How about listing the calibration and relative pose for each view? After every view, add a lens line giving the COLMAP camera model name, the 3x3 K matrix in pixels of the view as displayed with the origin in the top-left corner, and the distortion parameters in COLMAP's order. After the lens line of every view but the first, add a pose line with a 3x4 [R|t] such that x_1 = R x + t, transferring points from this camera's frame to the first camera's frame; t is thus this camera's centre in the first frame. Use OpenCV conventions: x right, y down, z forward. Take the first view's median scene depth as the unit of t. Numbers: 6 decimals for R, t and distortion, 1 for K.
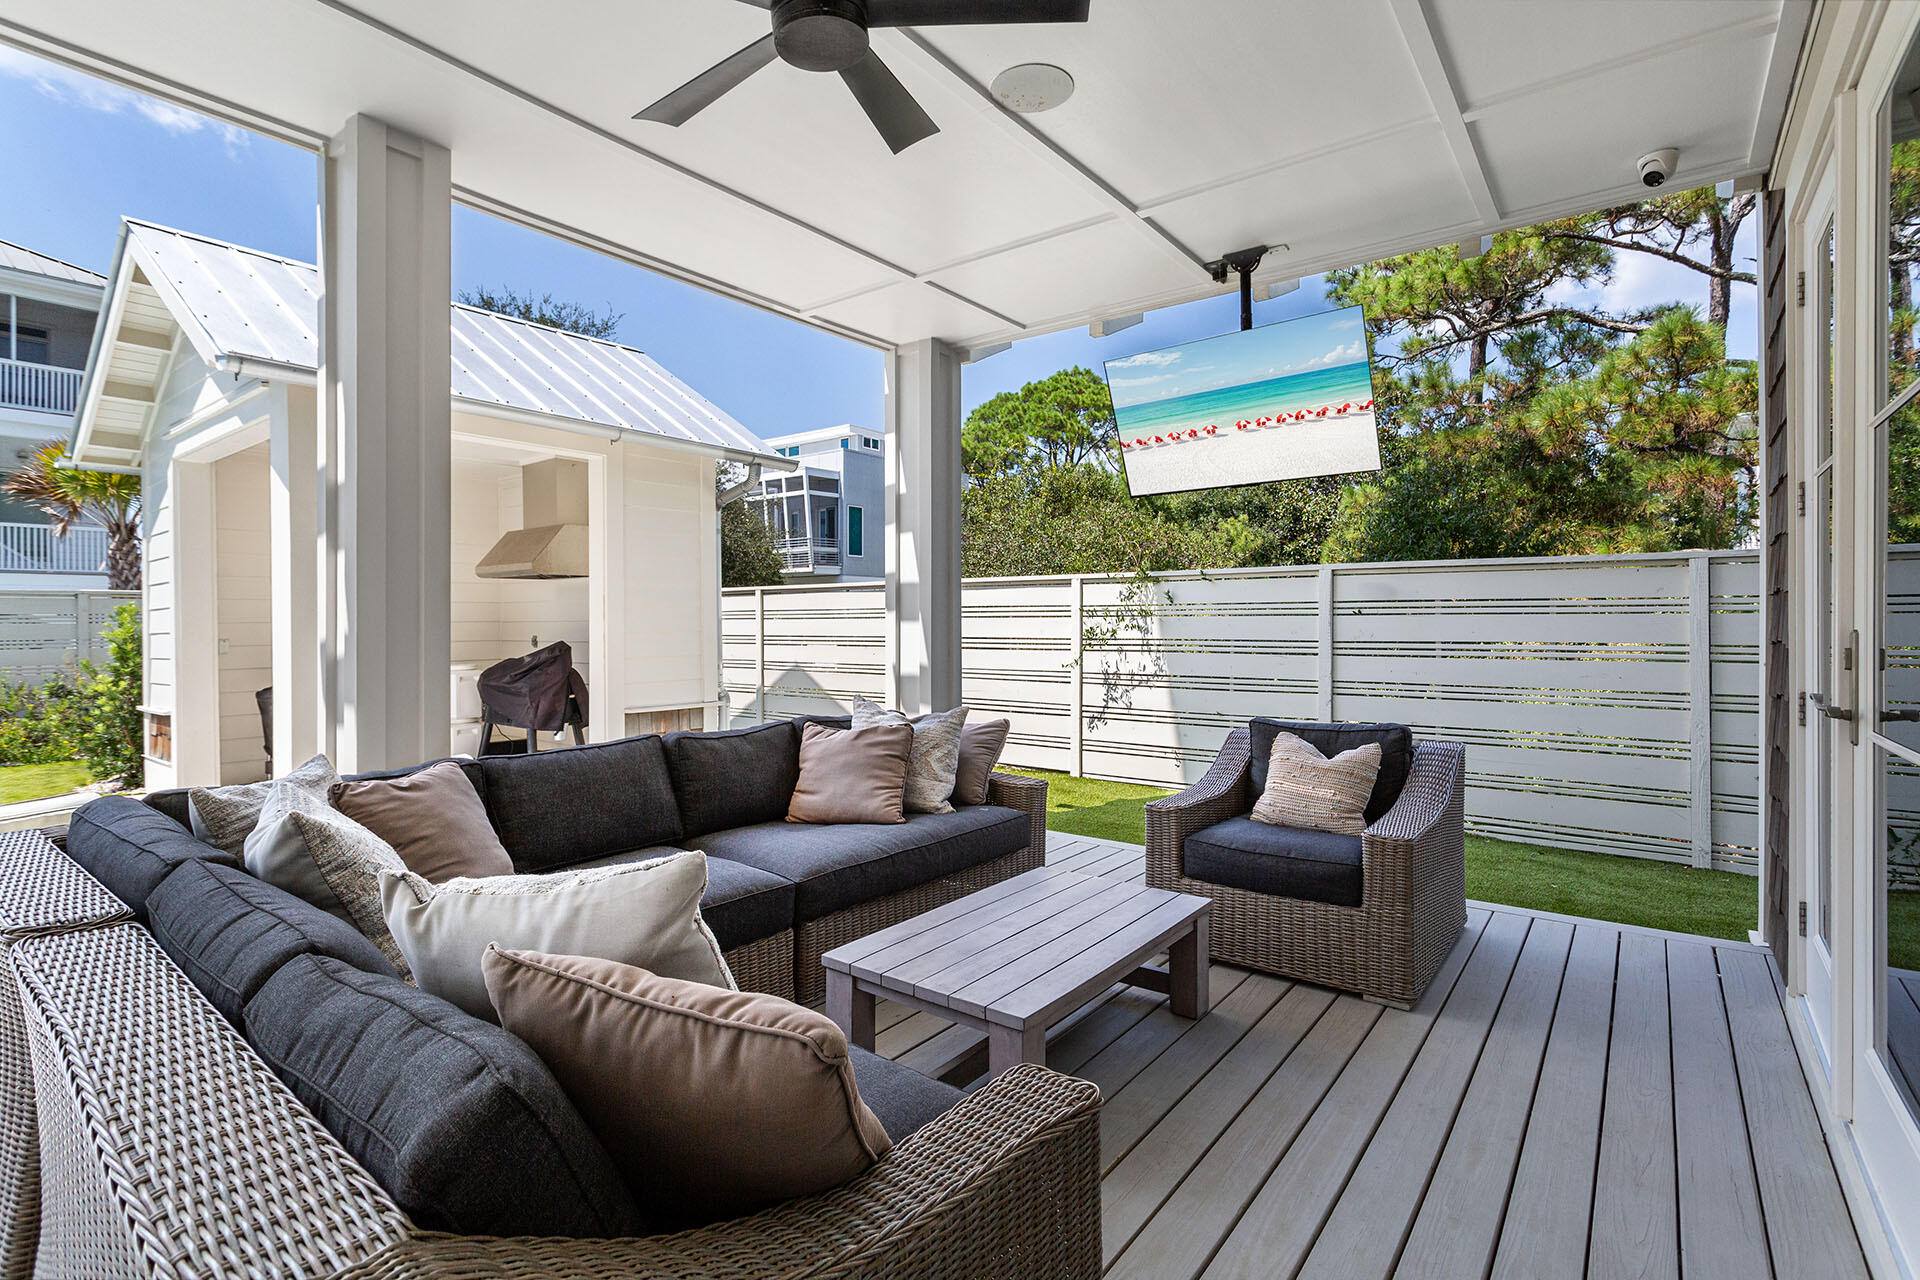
lens RADIAL K [[907.2, 0, 958.7], [0, 907.2, 610.1], [0, 0, 1]] dist [0.001467, 0.000770]
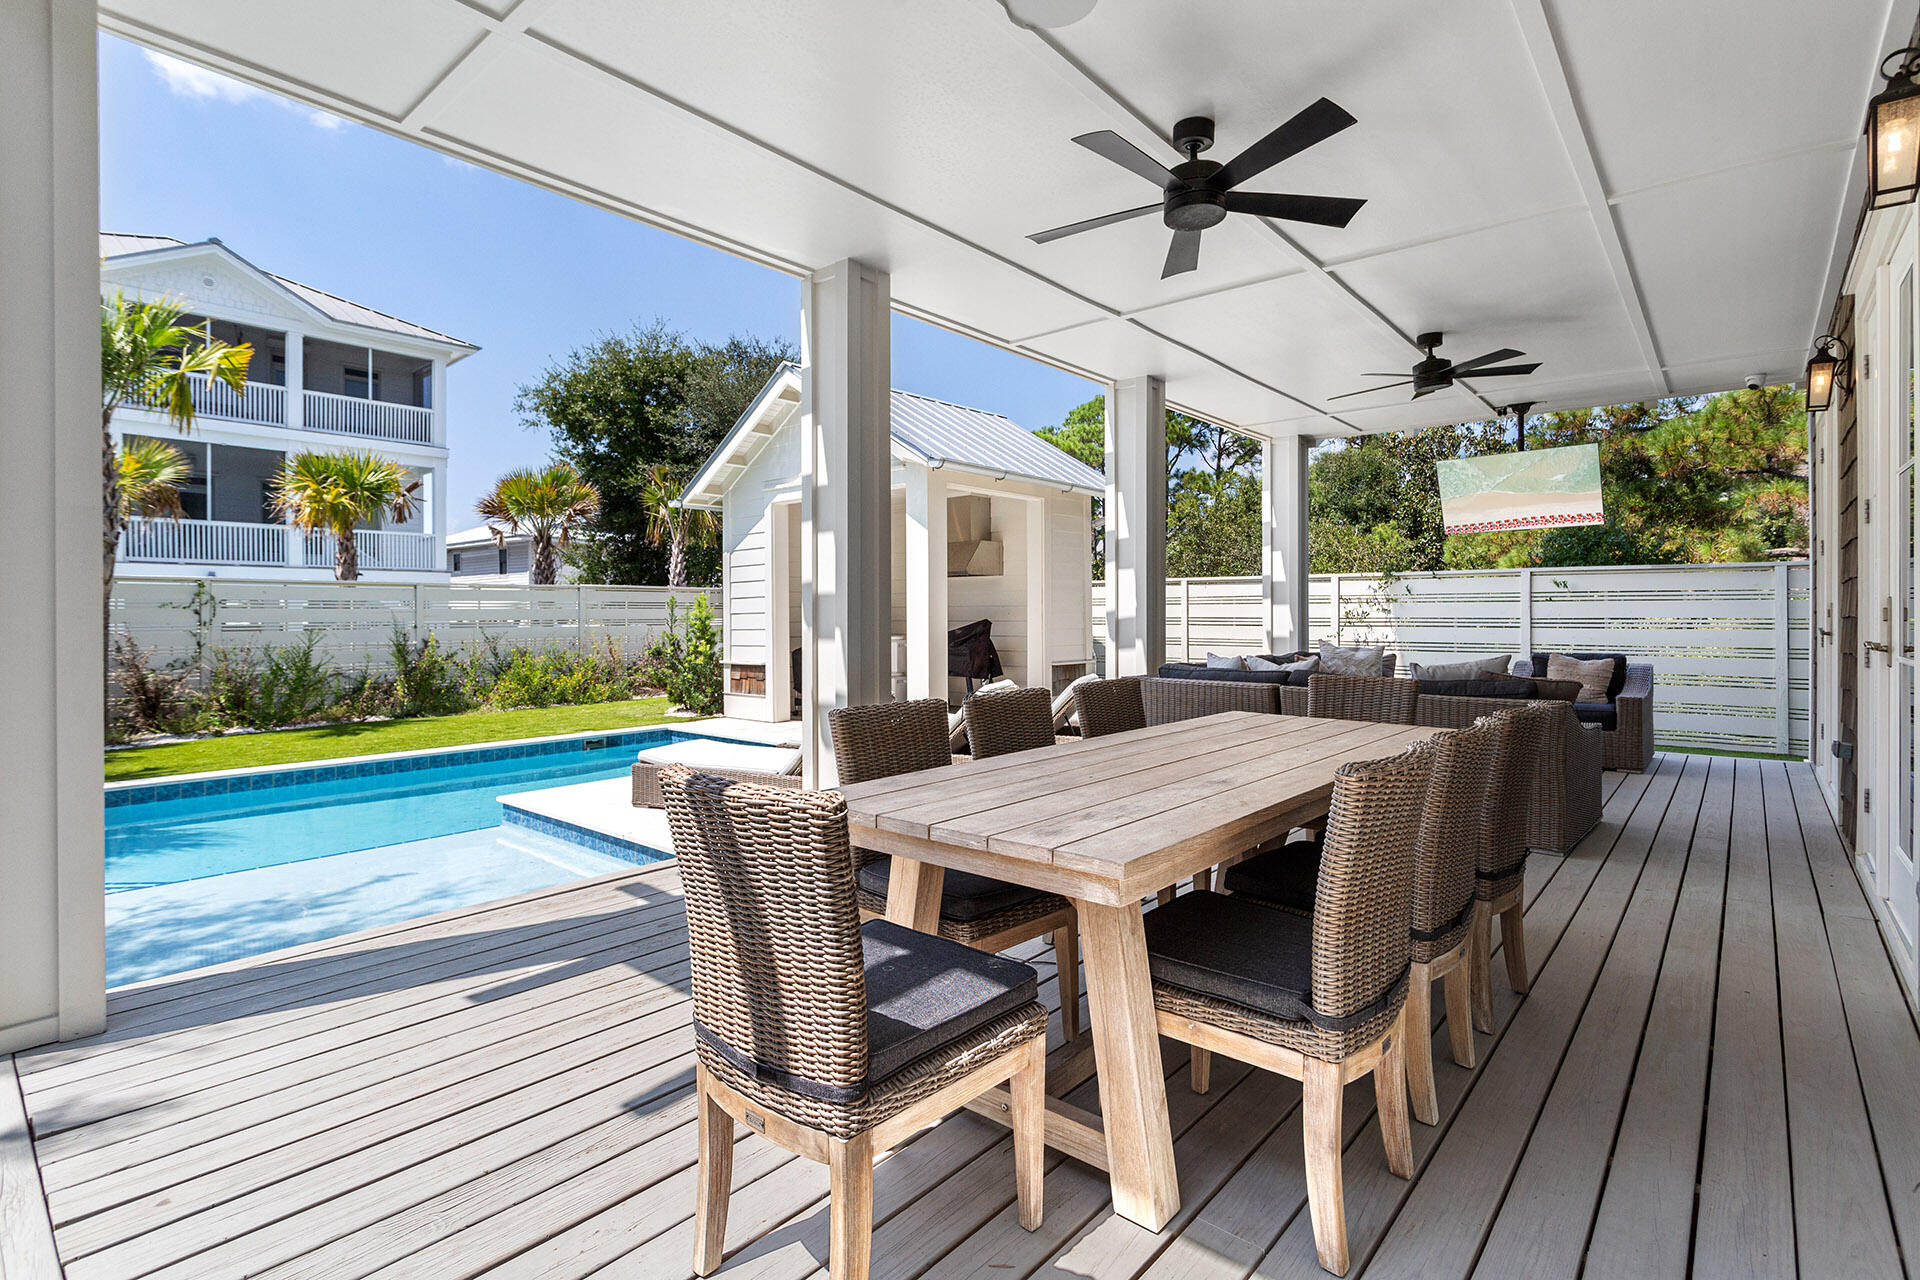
lens RADIAL K [[914.5, 0, 956.9], [0, 914.5, 597.5], [0, 0, 1]] dist [-0.000697, -0.000183]
pose [[0.998214, -0.000084, -0.059747, -0.394992], [-0.000197, 0.999989, -0.004707, 0.005435], [0.059747, 0.004710, 0.998202, -0.508574]]
